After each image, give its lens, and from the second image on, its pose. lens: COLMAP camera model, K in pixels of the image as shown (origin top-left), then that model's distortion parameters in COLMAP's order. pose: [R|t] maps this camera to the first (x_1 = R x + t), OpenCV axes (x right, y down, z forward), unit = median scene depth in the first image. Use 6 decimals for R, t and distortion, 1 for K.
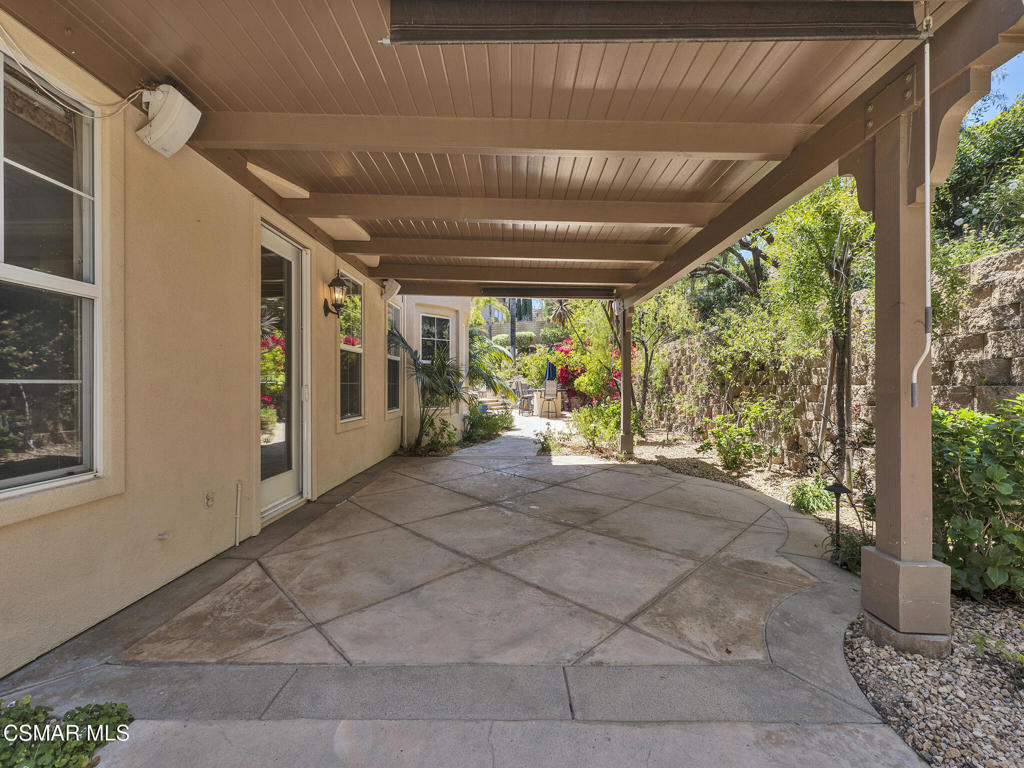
lens RADIAL K [[414.1, 0, 512.1], [0, 414.1, 393.3], [0, 0, 1]] dist [0.002094, 0.000348]
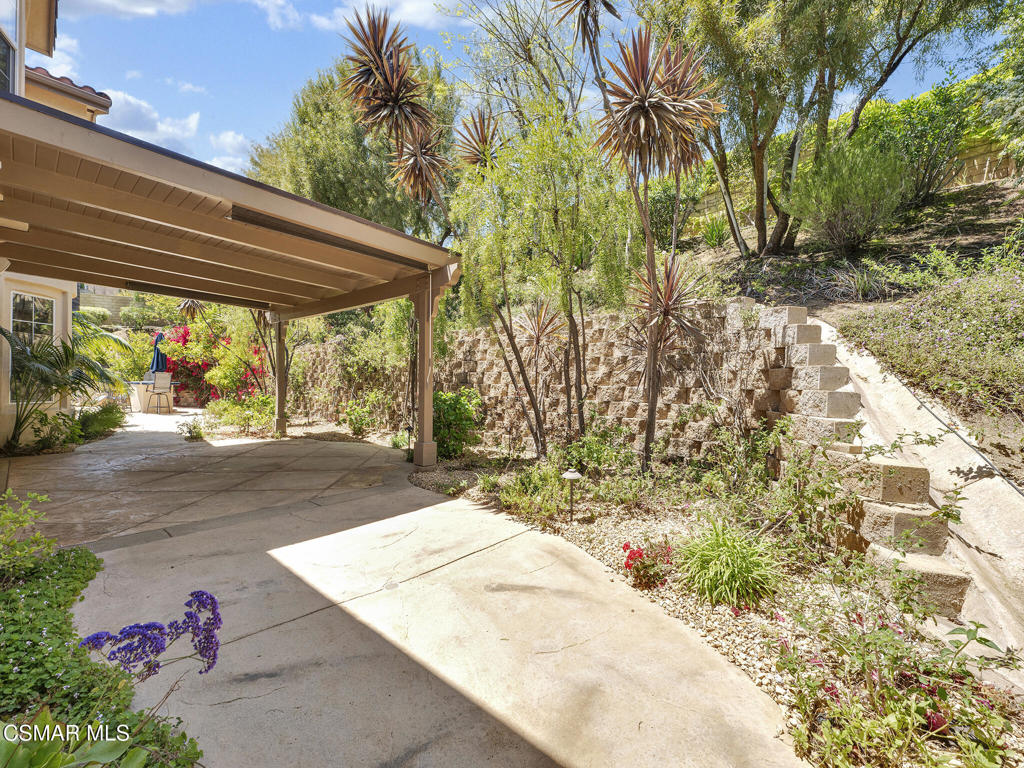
lens RADIAL K [[414.1, 0, 515.8], [0, 414.1, 384.2], [0, 0, 1]] dist [0.002094, 0.000348]
pose [[0.631164, 0.011714, 0.775561, -0.280186], [-0.004044, 0.999922, -0.011811, 0.006691], [-0.775639, 0.004319, 0.631162, -0.408675]]
